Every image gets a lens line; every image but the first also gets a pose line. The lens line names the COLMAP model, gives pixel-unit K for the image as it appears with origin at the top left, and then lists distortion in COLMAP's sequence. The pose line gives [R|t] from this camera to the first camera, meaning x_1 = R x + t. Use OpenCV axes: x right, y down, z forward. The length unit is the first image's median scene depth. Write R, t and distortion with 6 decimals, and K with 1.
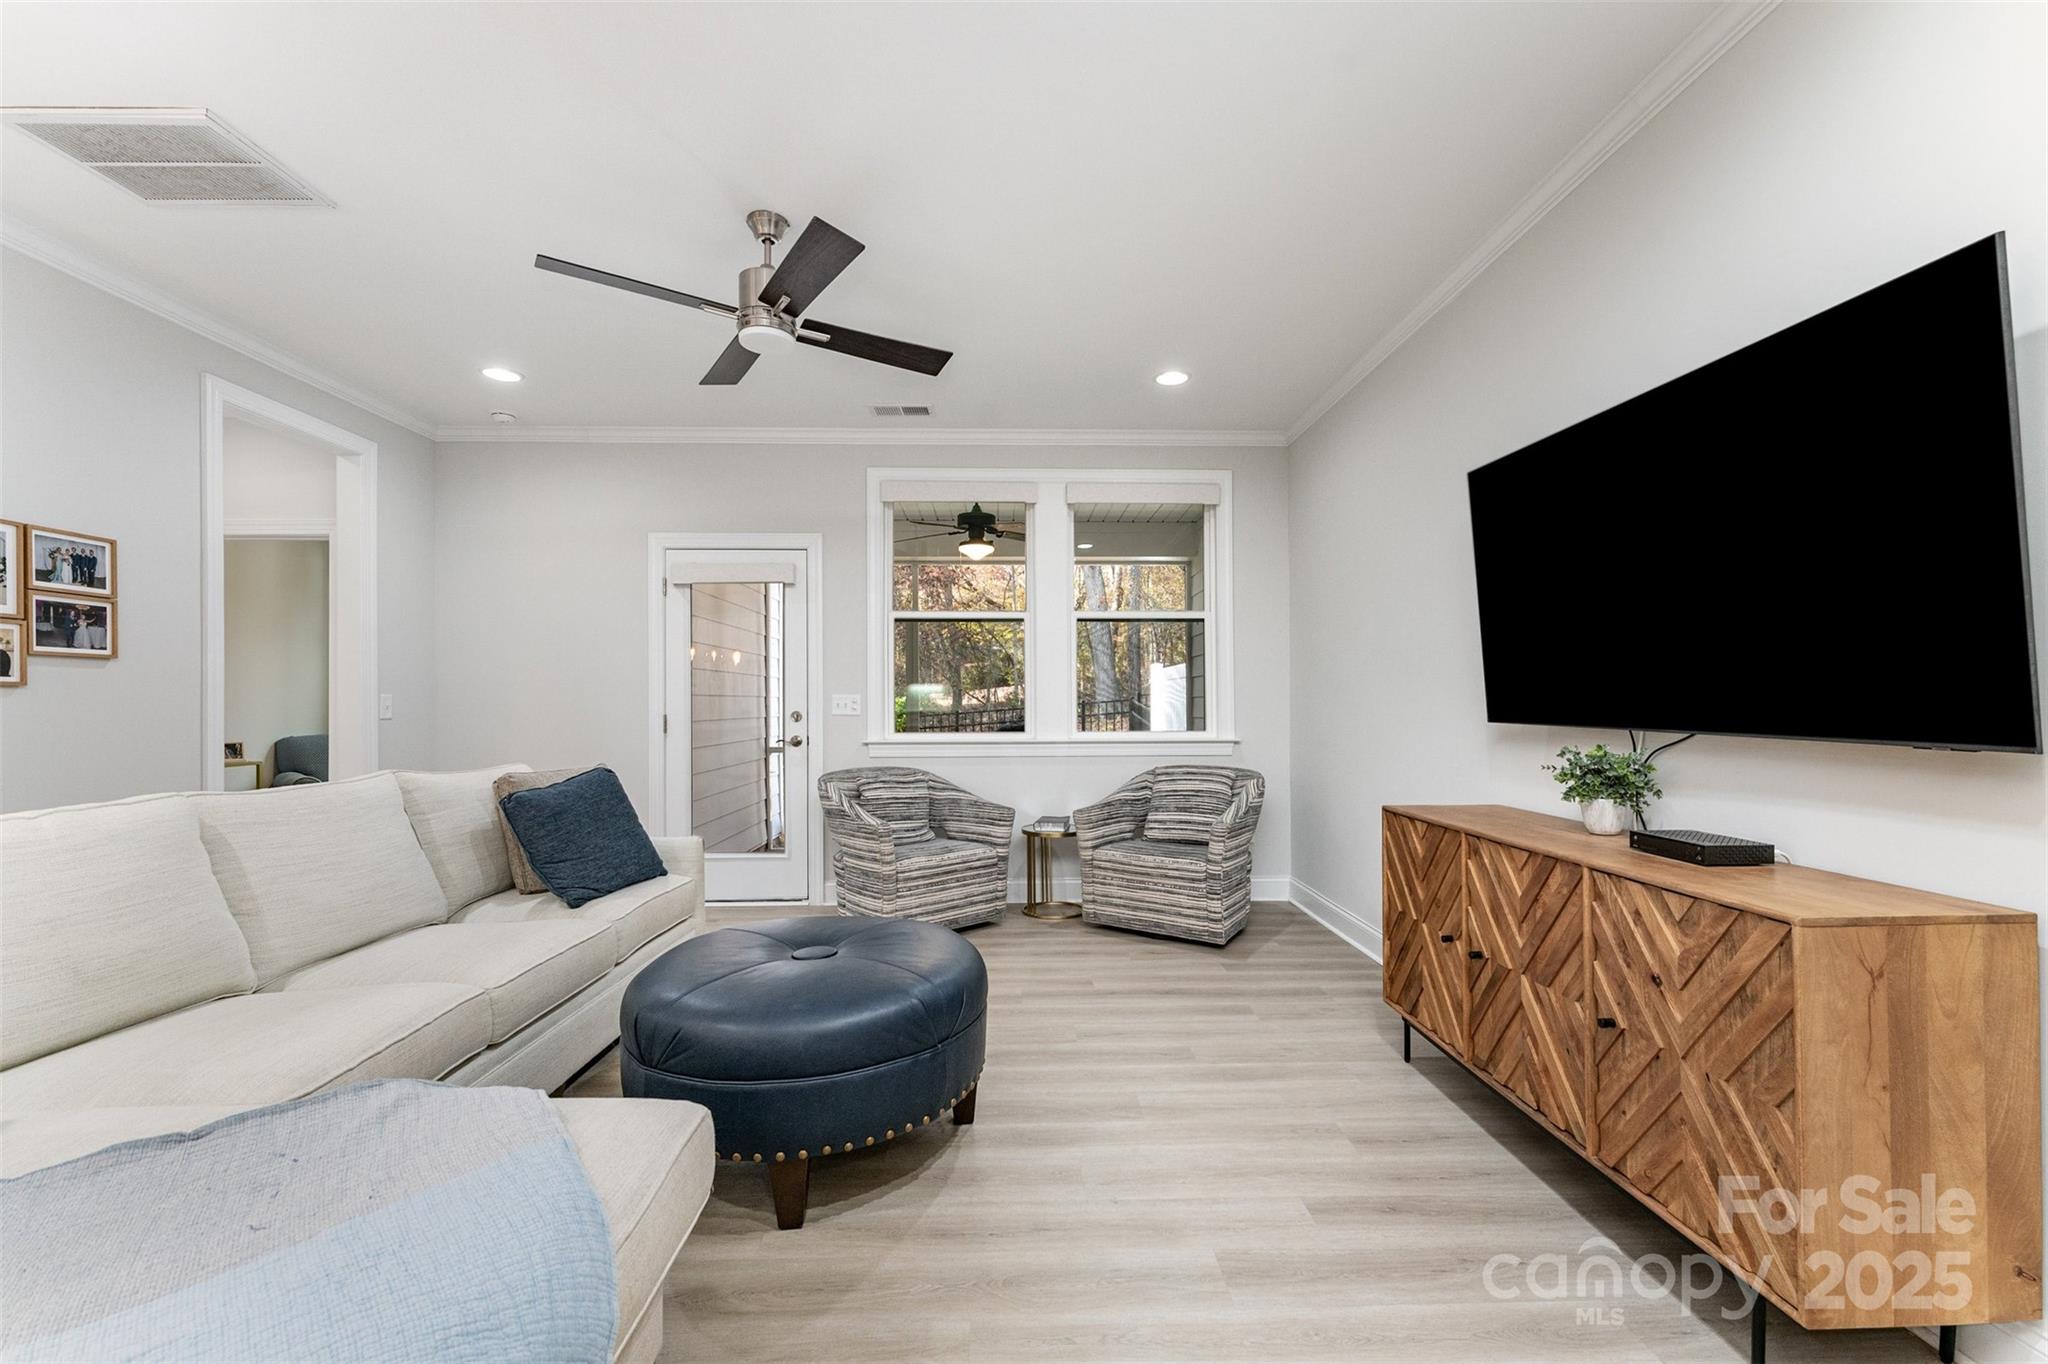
lens RADIAL K [[827.6, 0, 1036.0], [0, 827.6, 700.5], [0, 0, 1]] dist [-0.000354, -0.000287]
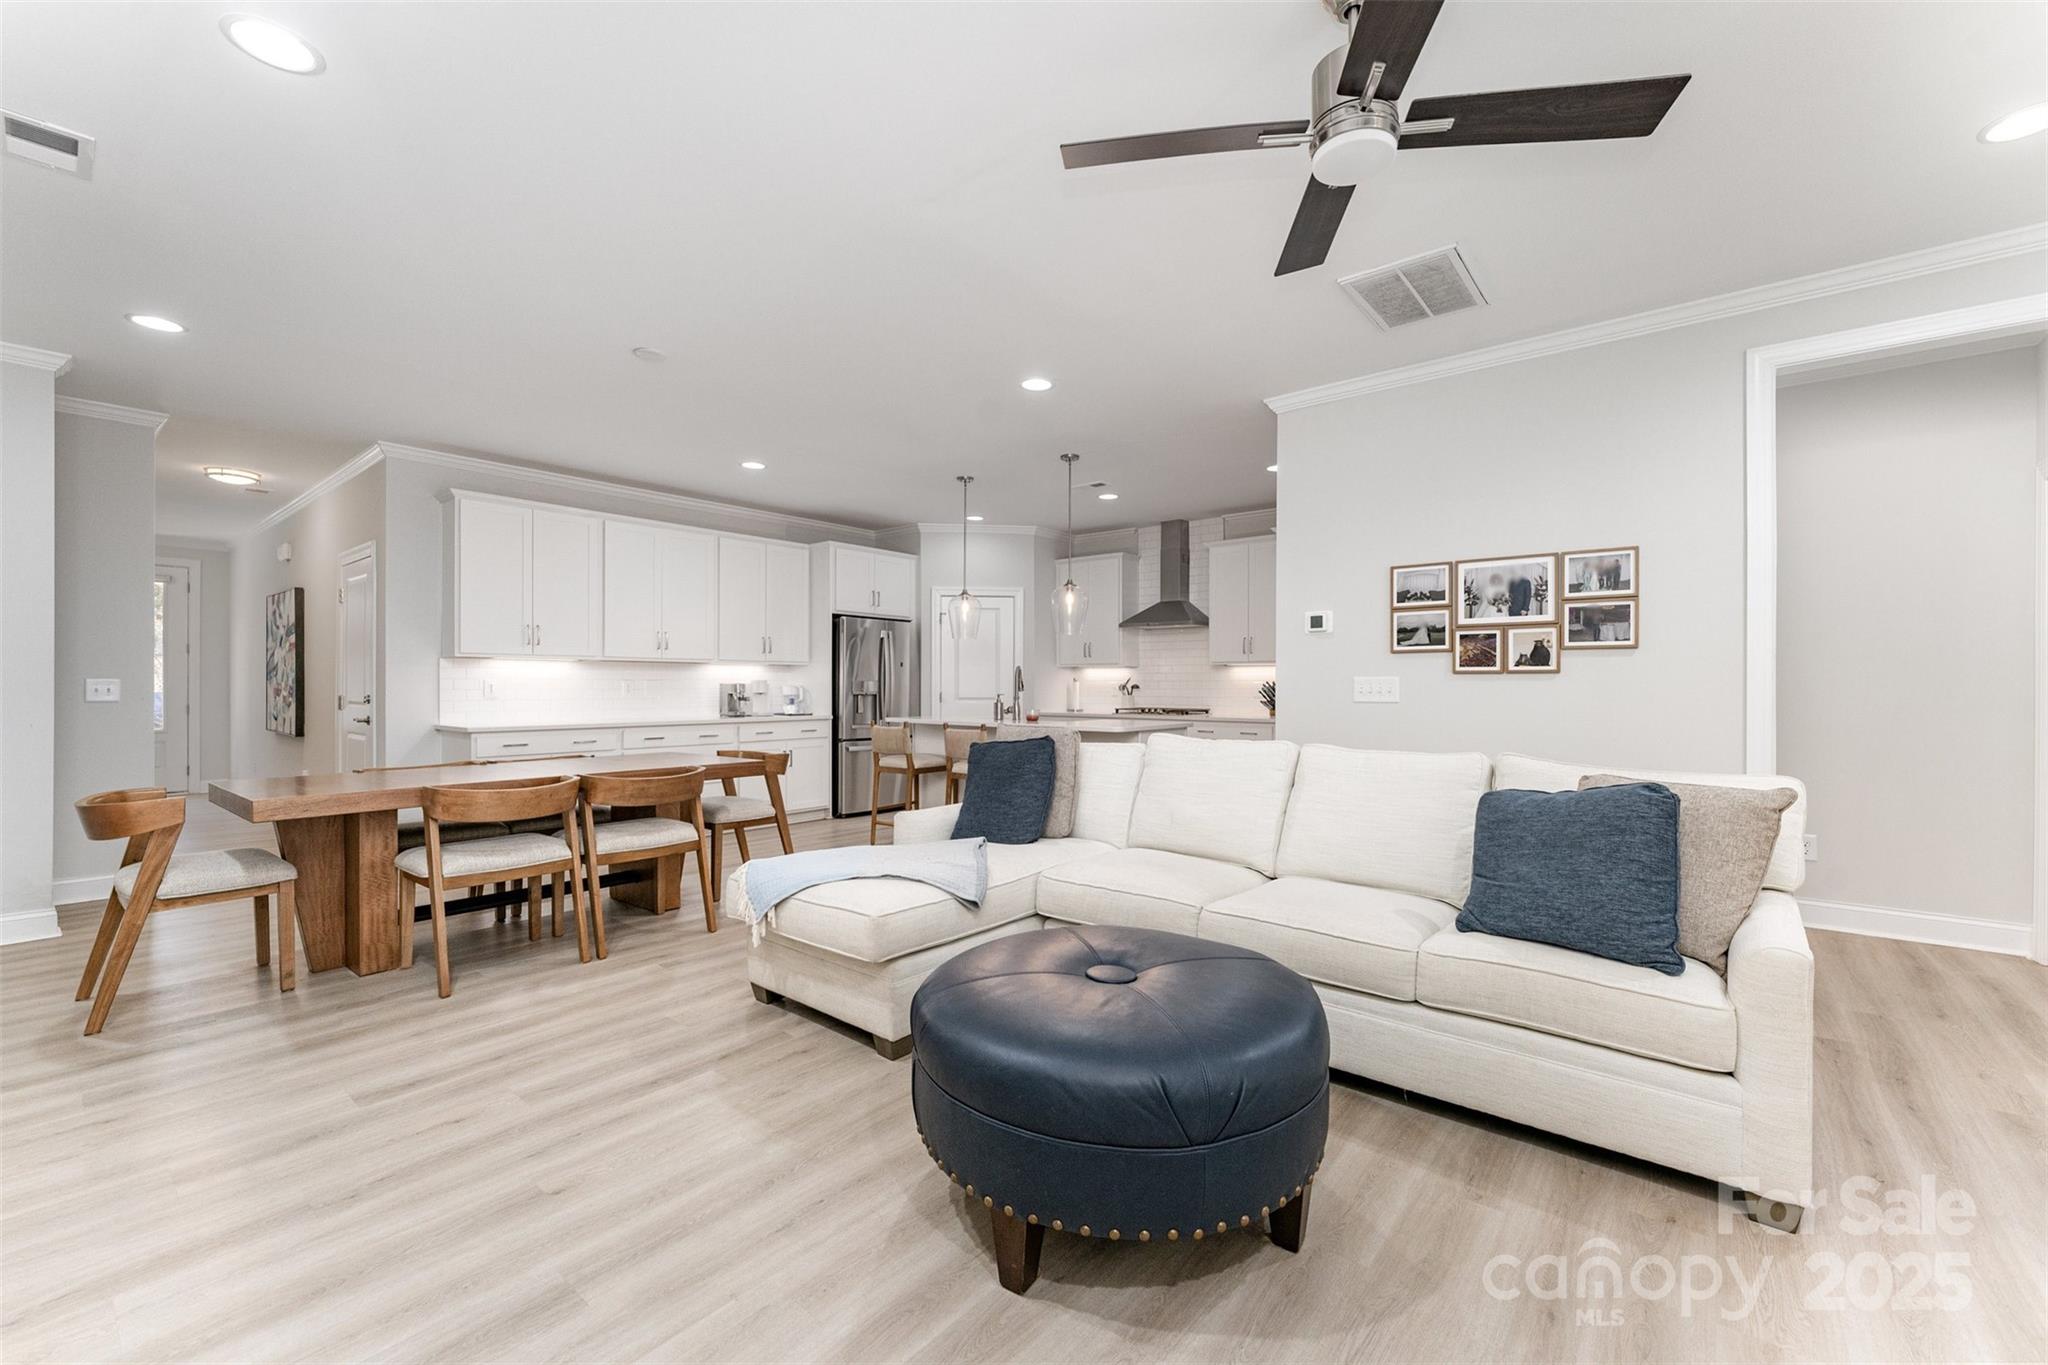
lens RADIAL K [[824.3, 0, 1035.7], [0, 824.3, 682.0], [0, 0, 1]] dist [-0.000589, -0.000061]
pose [[-0.662657, 0.001452, -0.748921, 0.255500], [0.002685, 0.999996, -0.000437, -0.003368], [0.748918, -0.002301, -0.662659, 0.922954]]
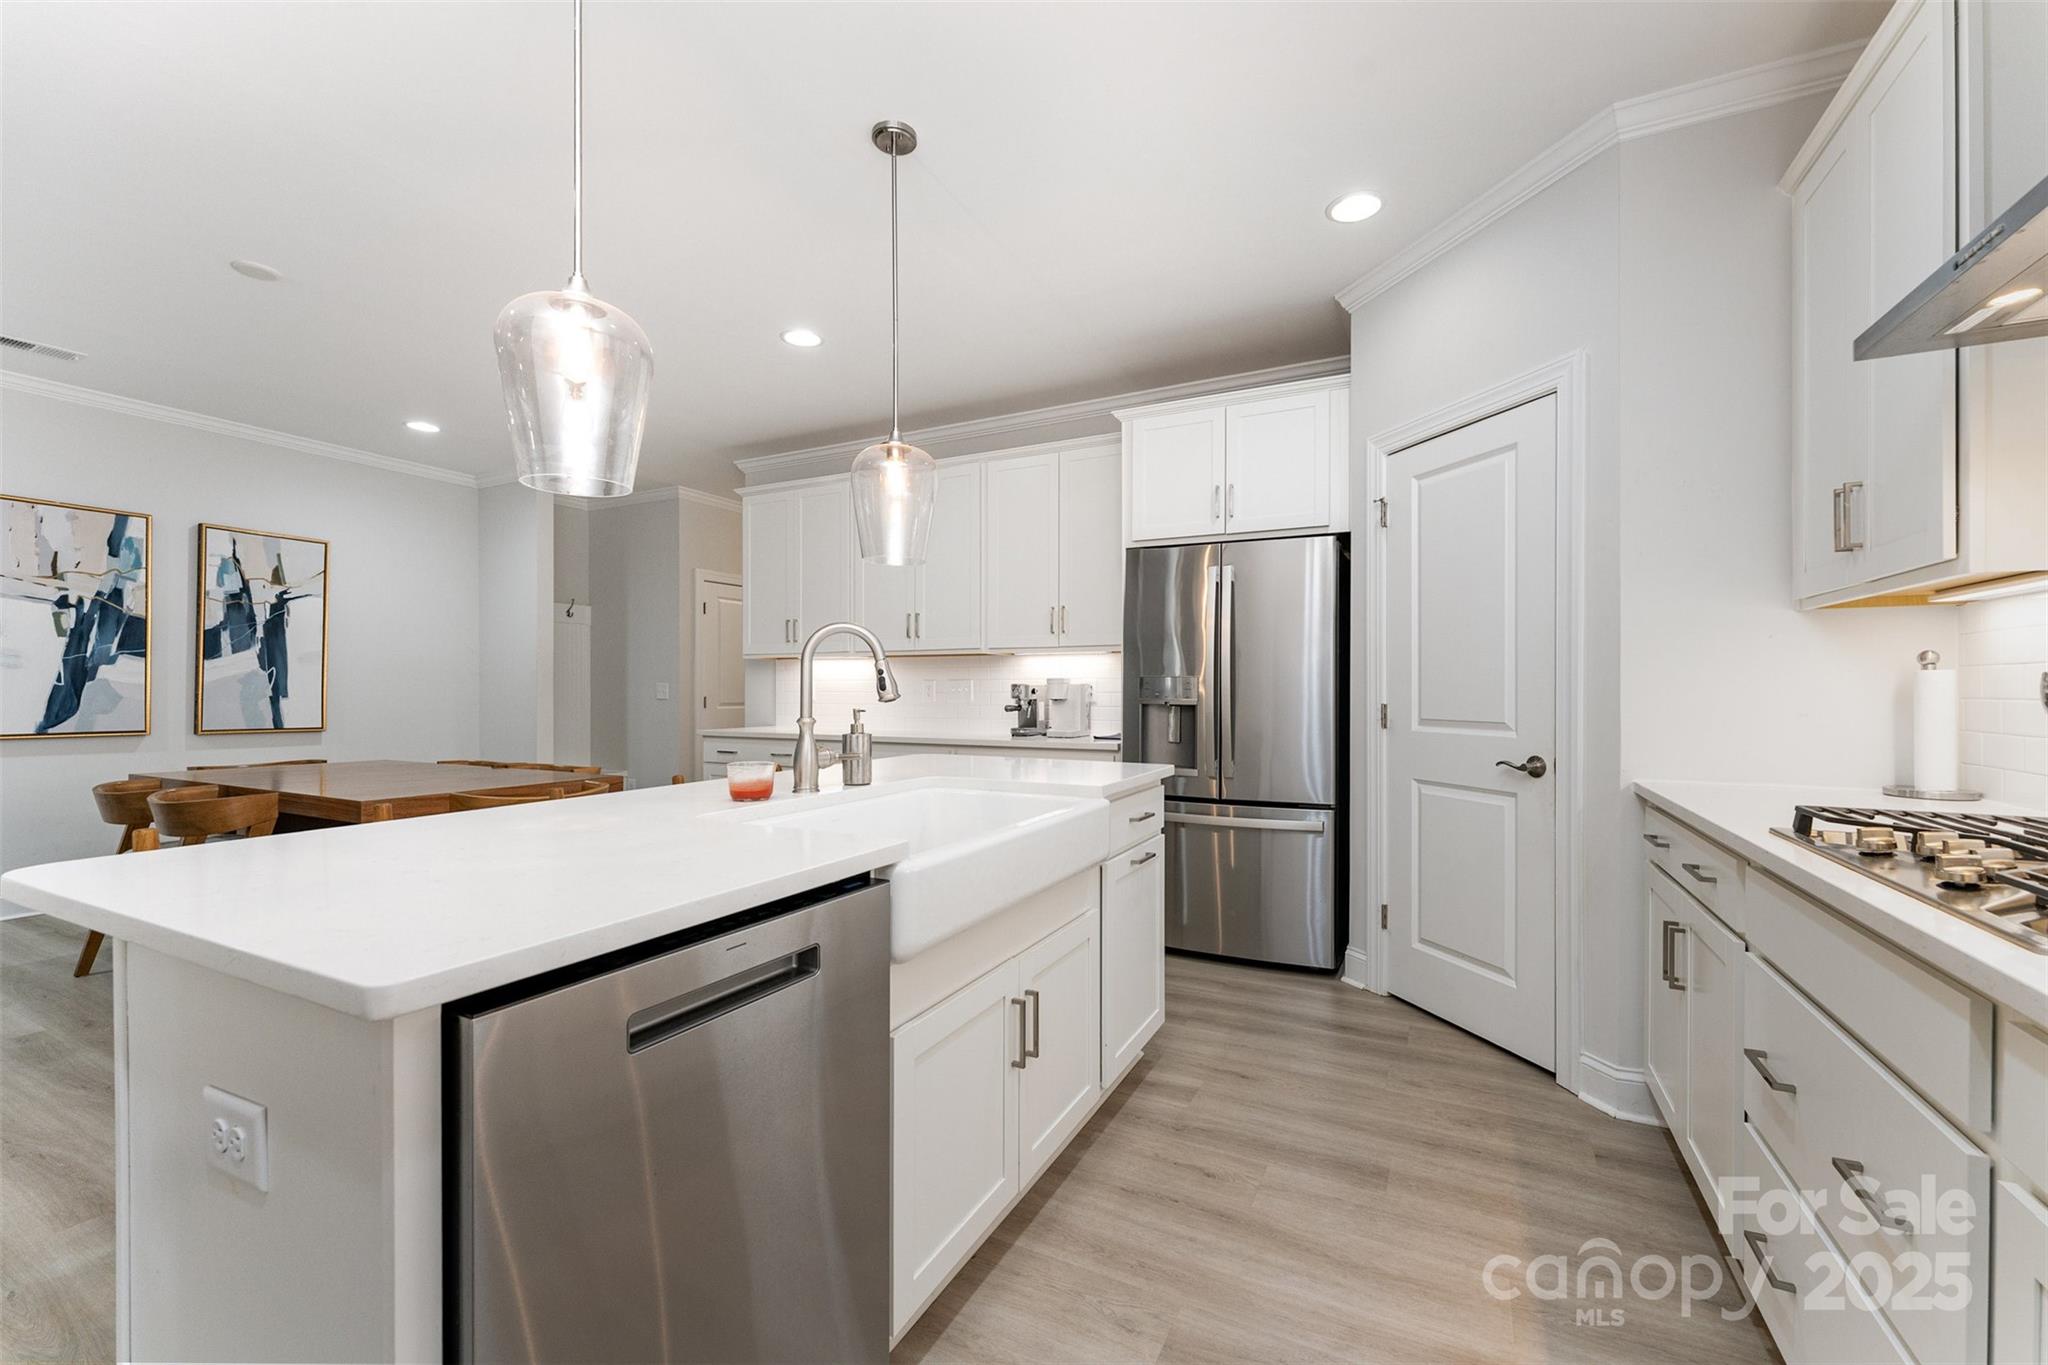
lens RADIAL K [[824.3, 0, 1035.7], [0, 824.3, 682.0], [0, 0, 1]] dist [-0.000589, -0.000061]
pose [[-0.869801, 0.009325, 0.493315, -1.319423], [0.005166, 0.999939, -0.009793, 0.006962], [-0.493376, -0.005970, -0.869796, 0.202279]]
